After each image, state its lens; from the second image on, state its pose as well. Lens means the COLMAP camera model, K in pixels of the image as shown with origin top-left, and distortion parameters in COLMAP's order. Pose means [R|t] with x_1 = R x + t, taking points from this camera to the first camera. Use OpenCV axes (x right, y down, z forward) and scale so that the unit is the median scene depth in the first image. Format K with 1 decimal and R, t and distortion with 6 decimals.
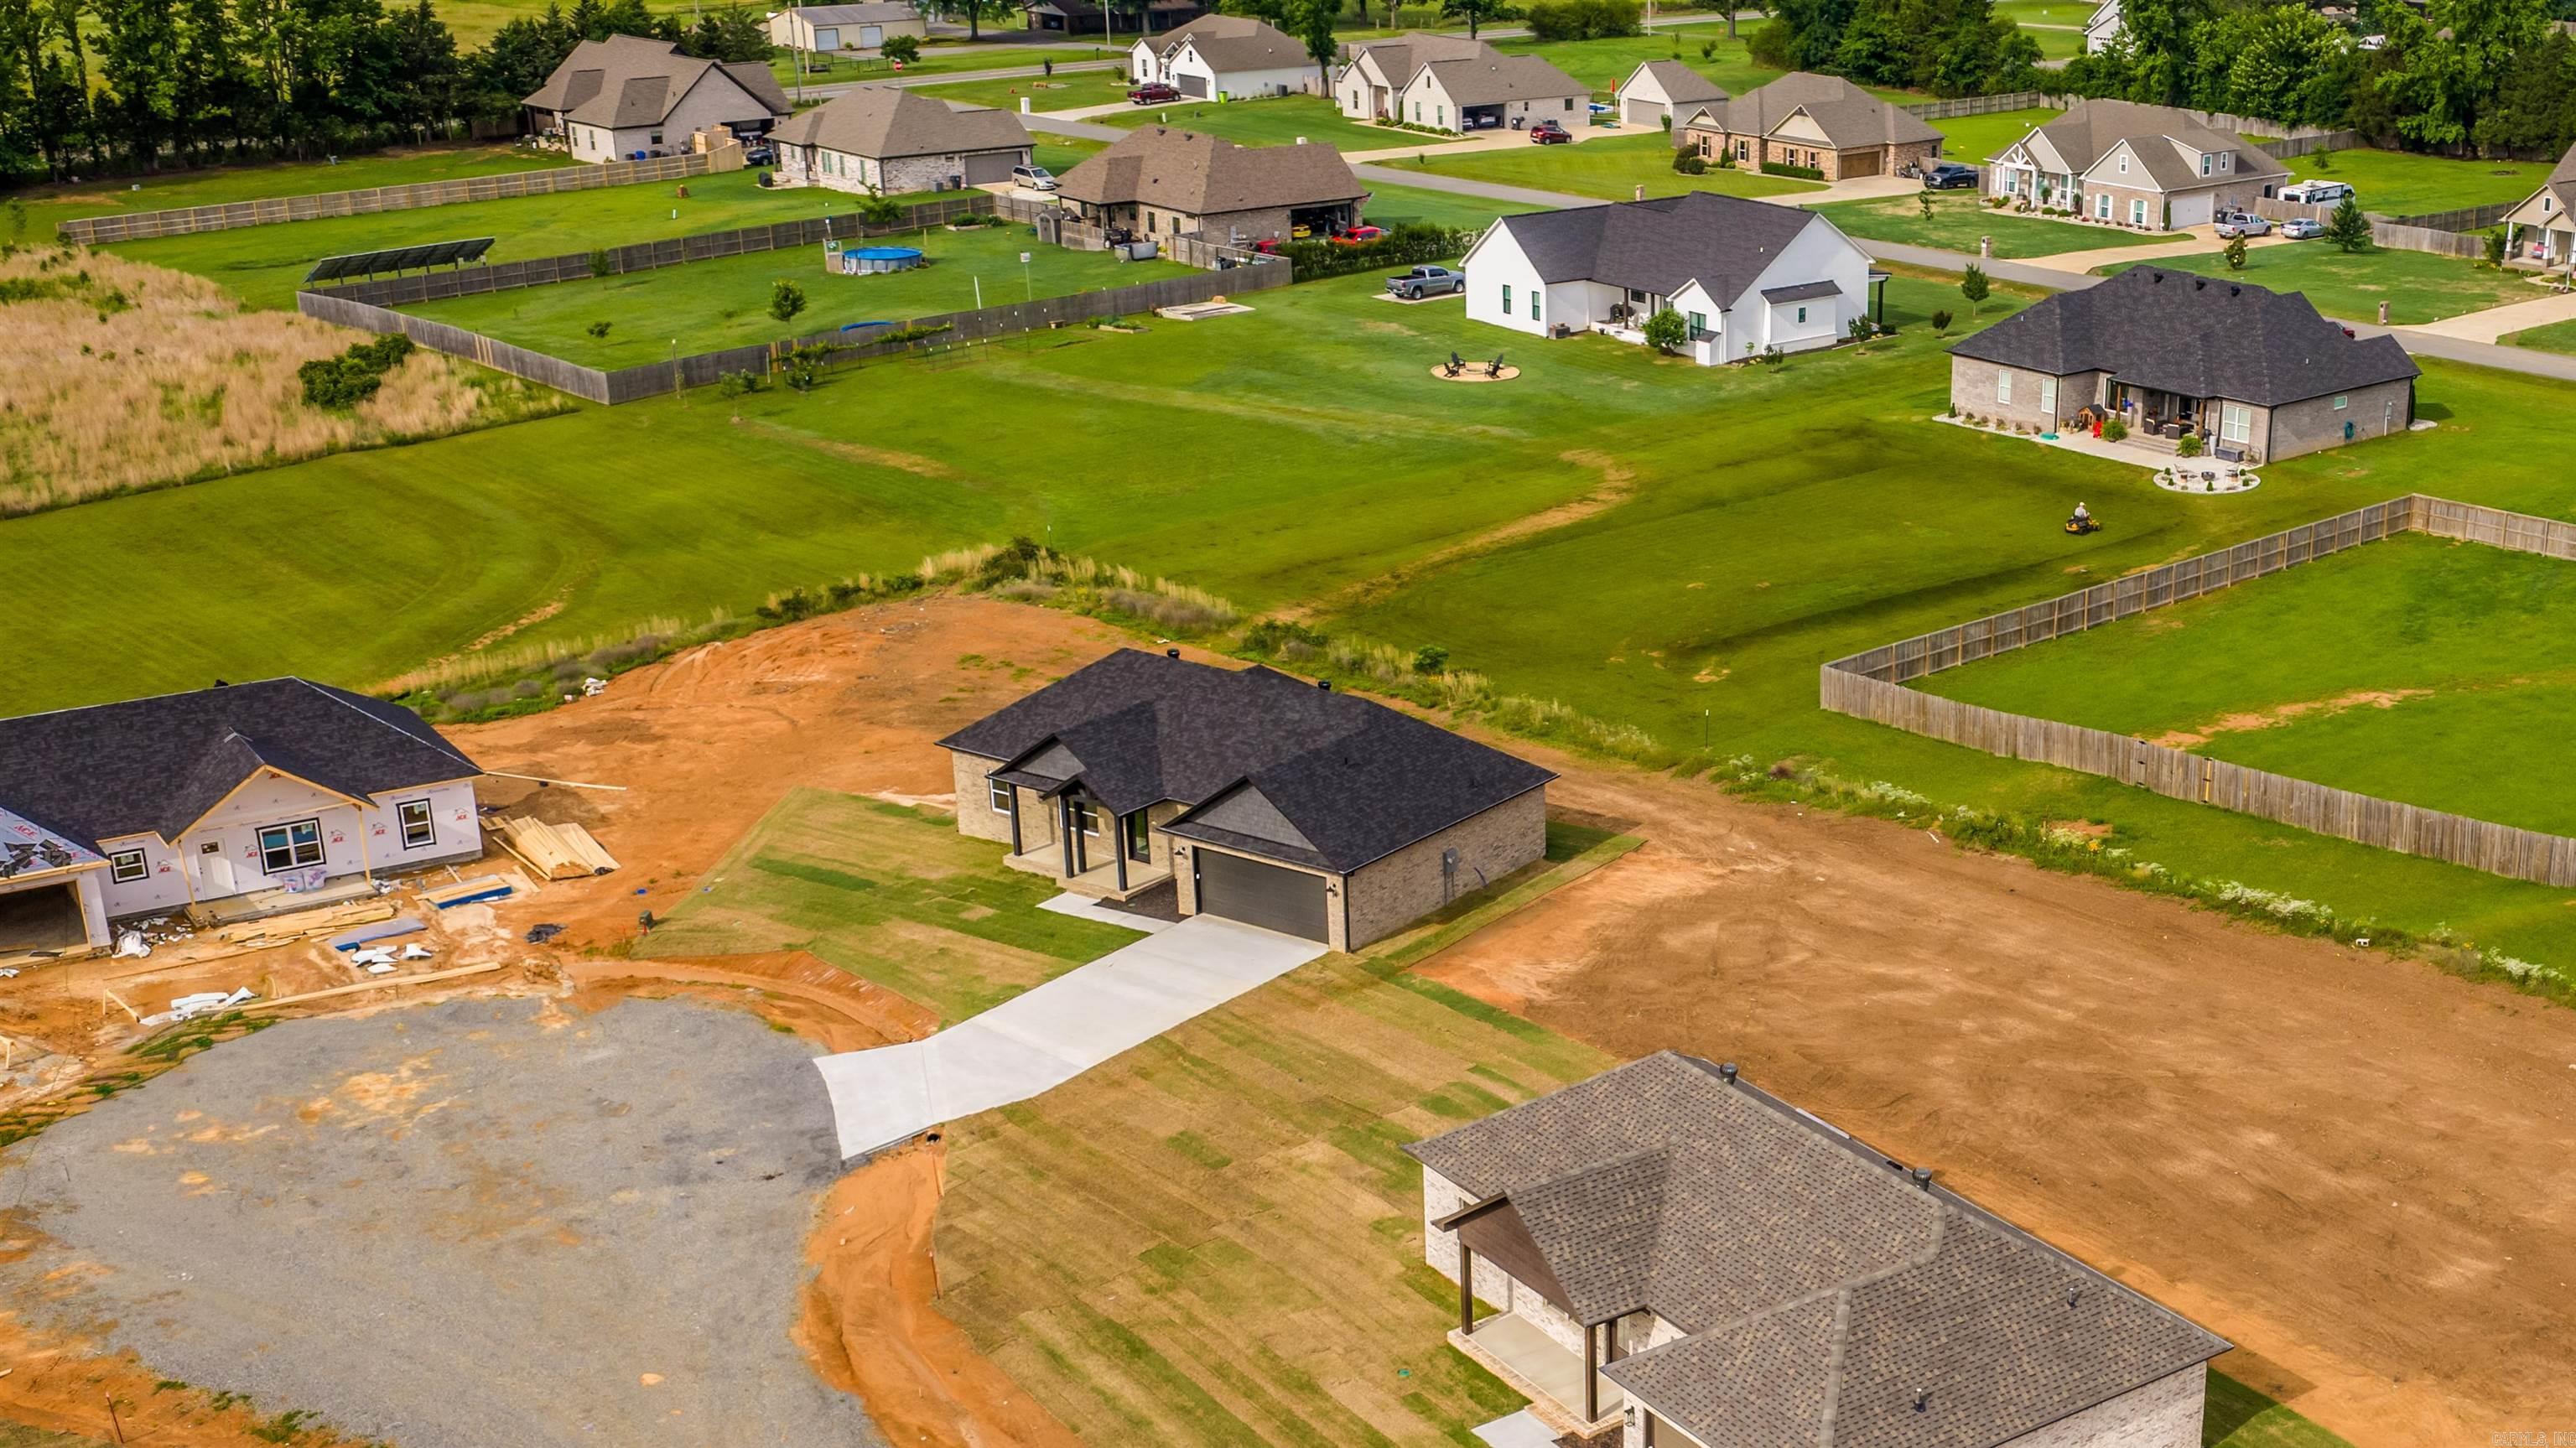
lens RADIAL K [[2249.0, 0, 1299.3], [0, 2249.0, 736.5], [0, 0, 1]] dist [0.010985, -0.006313]
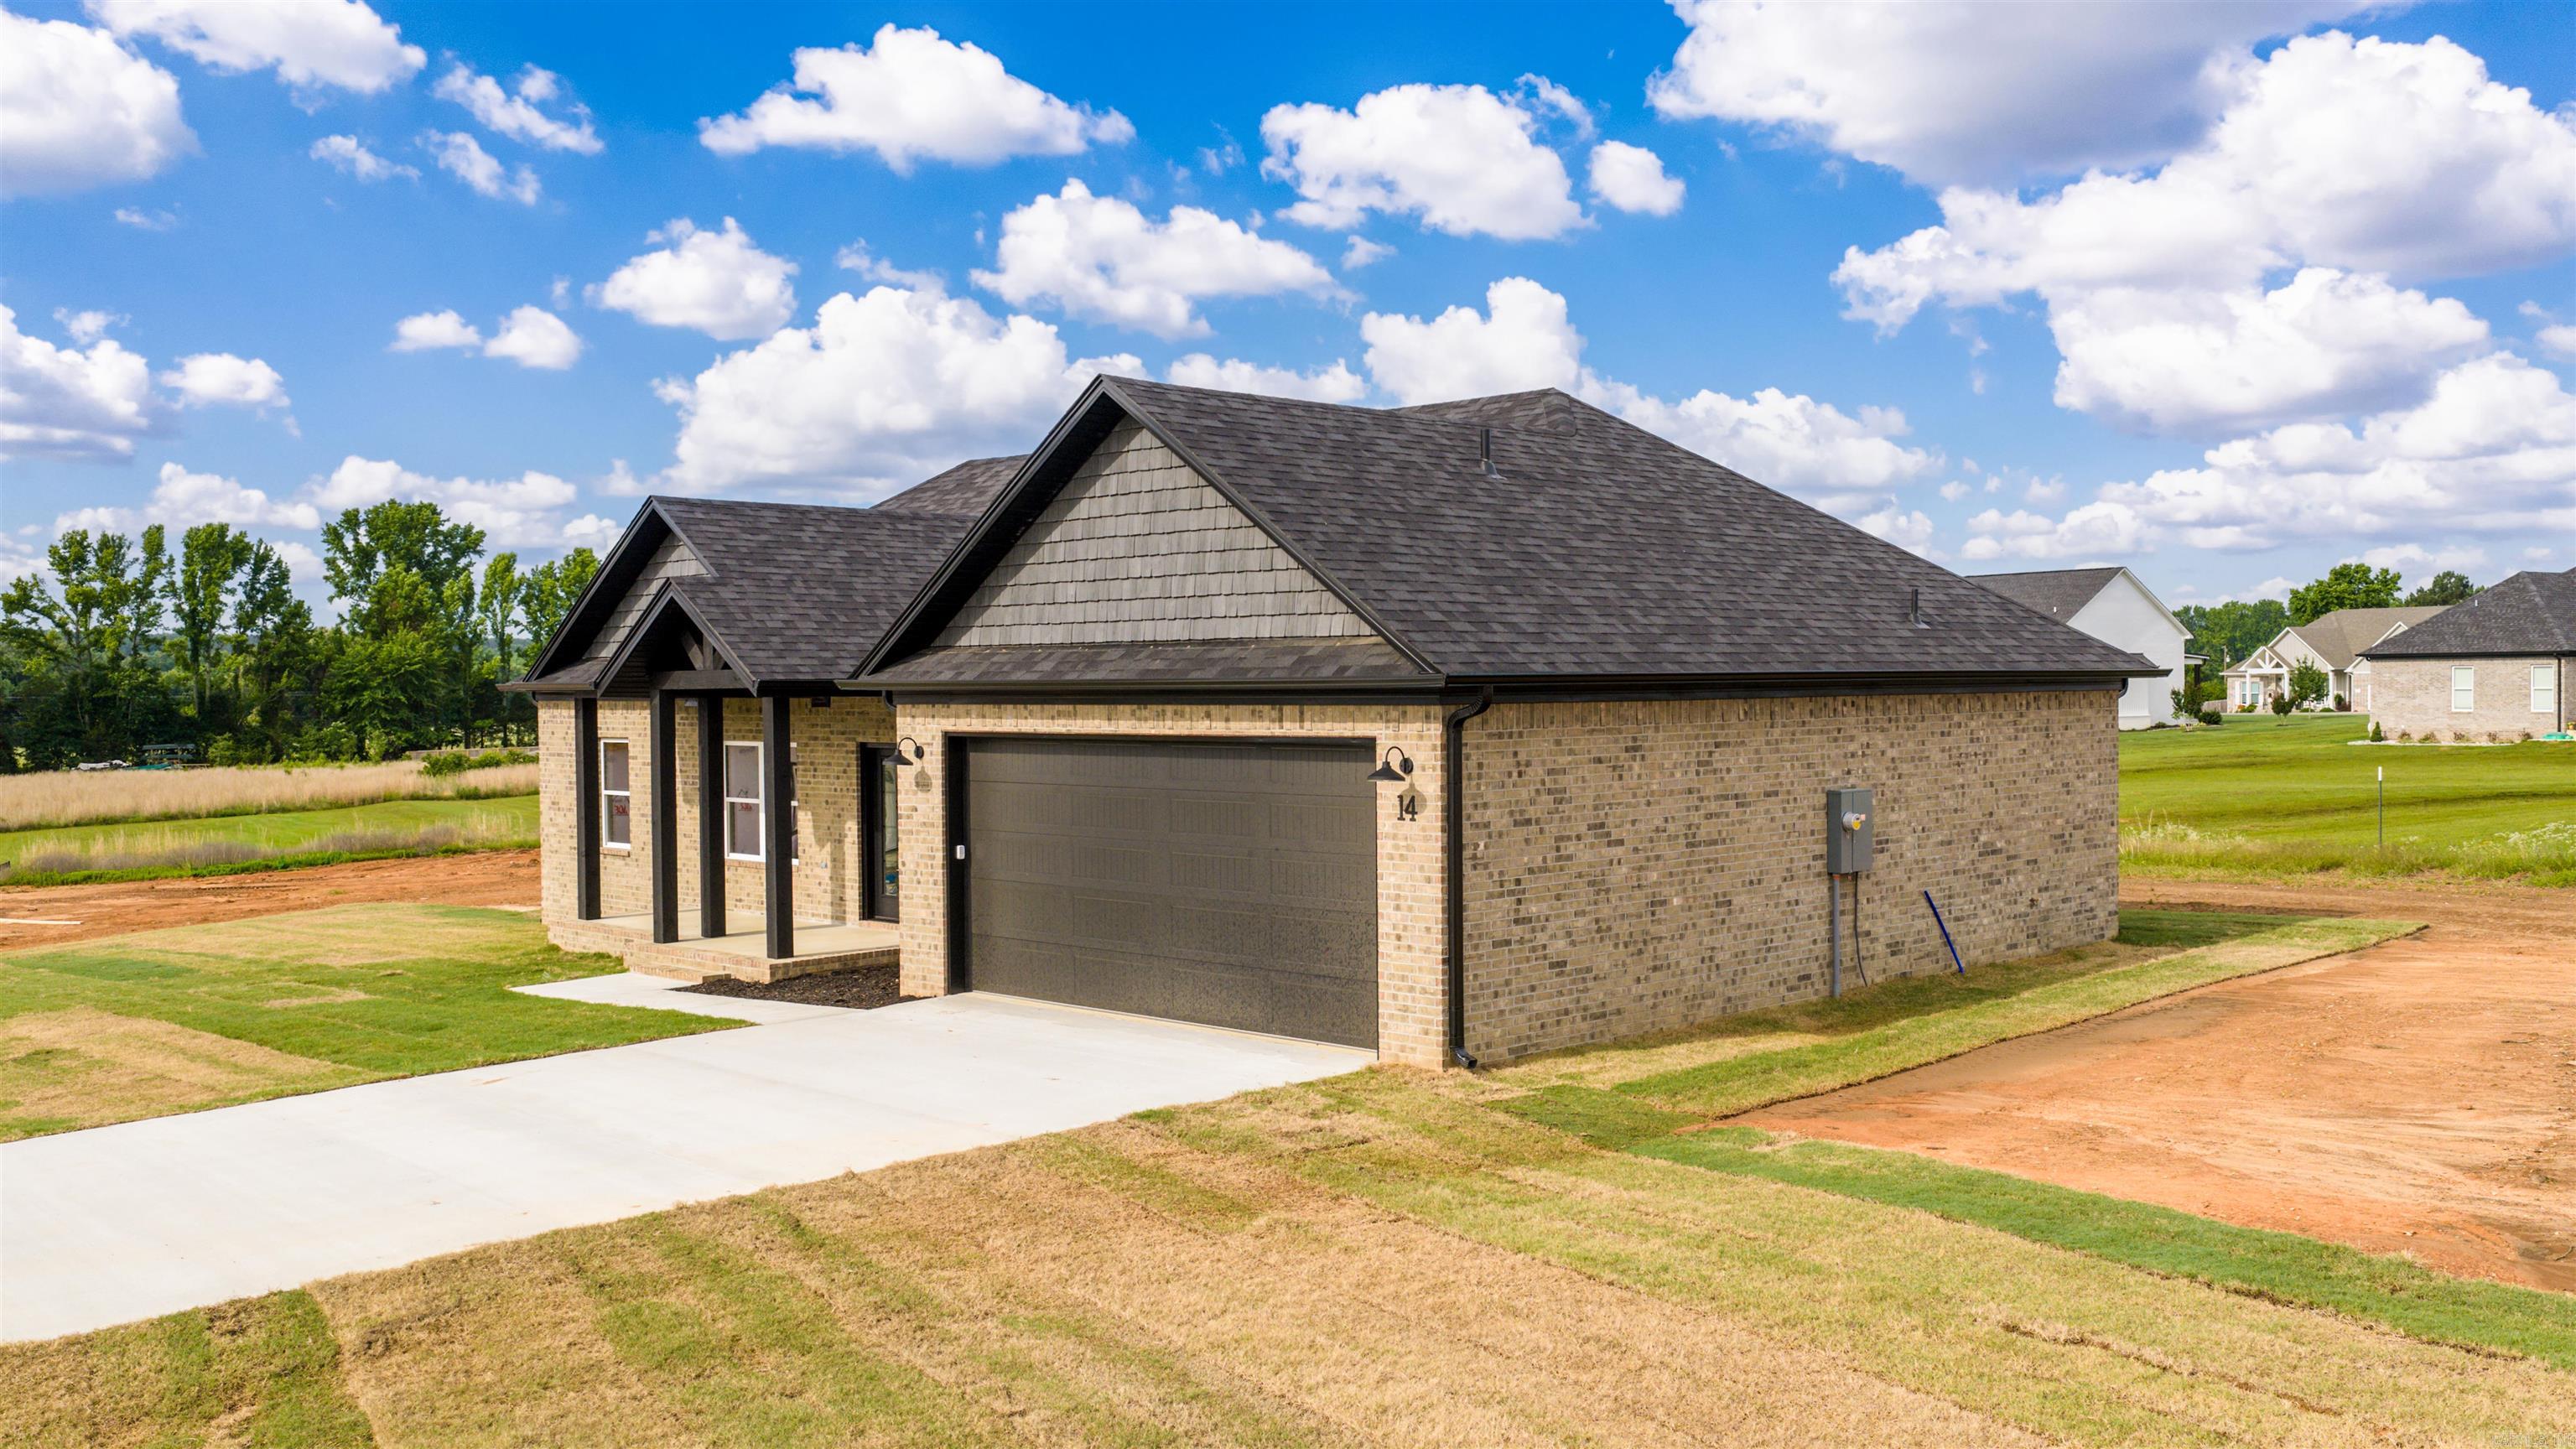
lens RADIAL K [[2249.1, 0, 1299.3], [0, 2249.1, 737.0], [0, 0, 1]] dist [0.010985, -0.006313]
pose [[0.994903, 0.043266, -0.091085, 0.025469], [-0.062393, 0.973732, -0.218984, 0.114339], [0.079217, 0.223551, 0.971468, 0.759239]]
